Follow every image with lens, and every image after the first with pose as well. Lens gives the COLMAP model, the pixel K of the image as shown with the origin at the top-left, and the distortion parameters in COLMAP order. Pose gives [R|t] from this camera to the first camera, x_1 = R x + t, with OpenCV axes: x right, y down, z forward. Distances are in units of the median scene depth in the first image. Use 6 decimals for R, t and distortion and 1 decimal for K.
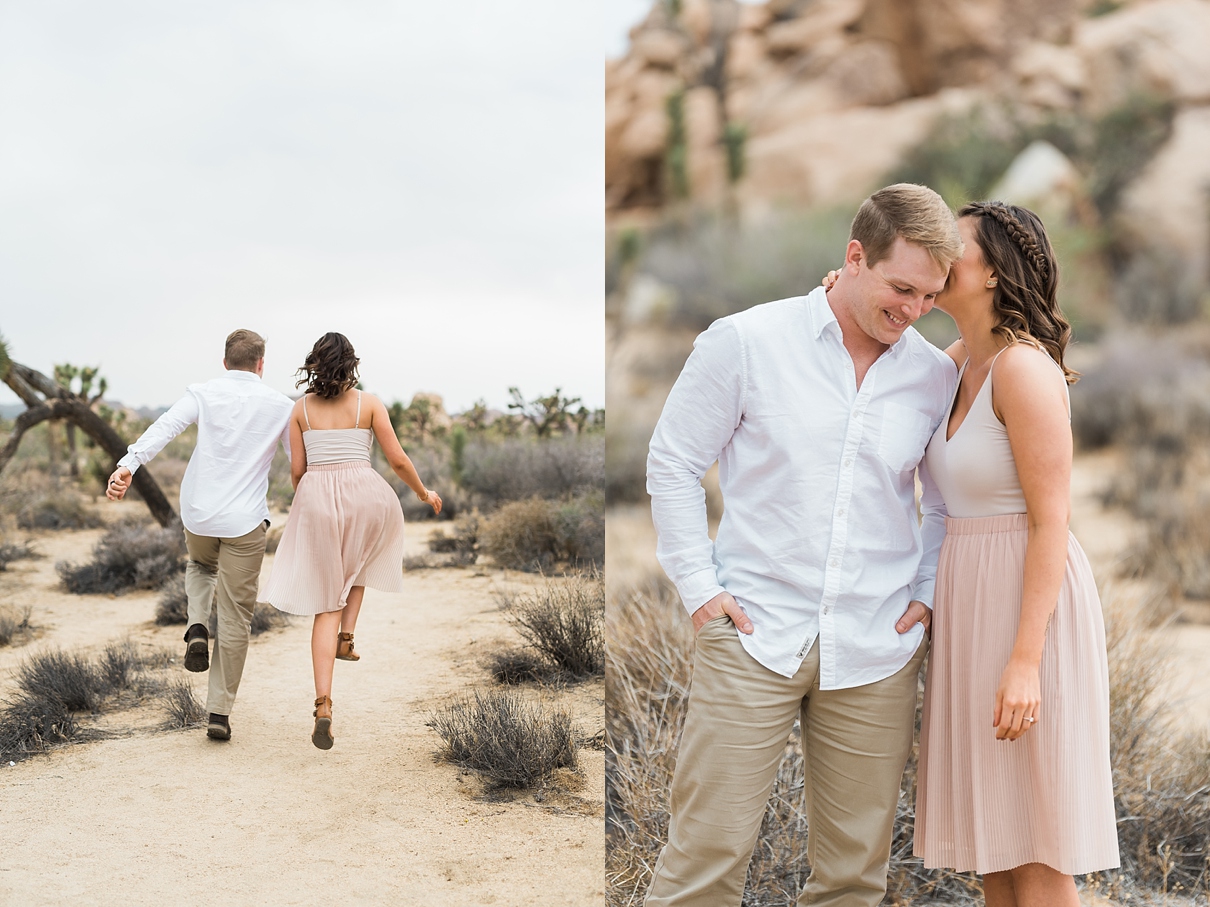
lens RADIAL K [[1765.4, 0, 605.0], [0, 1765.4, 453.5], [0, 0, 1]] dist [-0.002050, 0.075489]
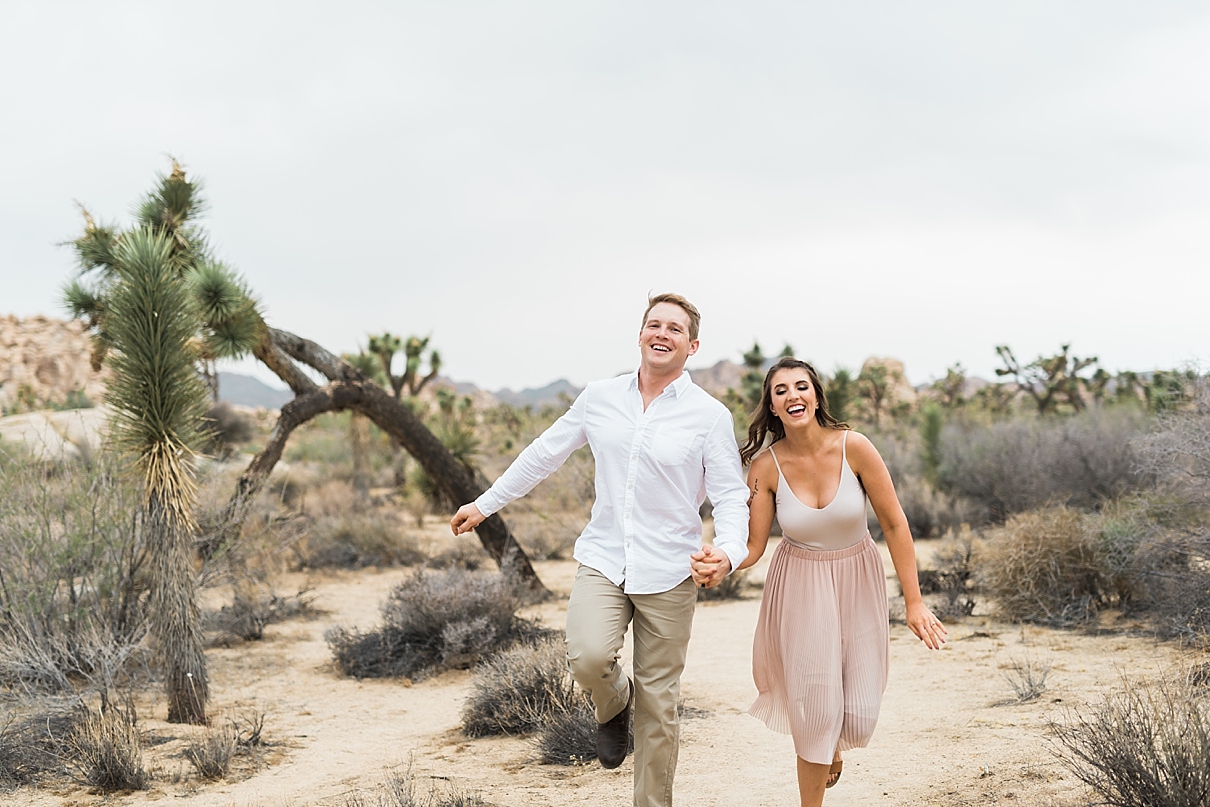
lens RADIAL K [[1296.3, 0, 605.0], [0, 1296.3, 403.5], [0, 0, 1]] dist [-0.001664, -0.010091]
pose [[0.955777, -0.029957, -0.292564, -0.060203], [0.025941, 0.999509, -0.017599, -0.009773], [0.292947, 0.009231, 0.956084, 0.503425]]
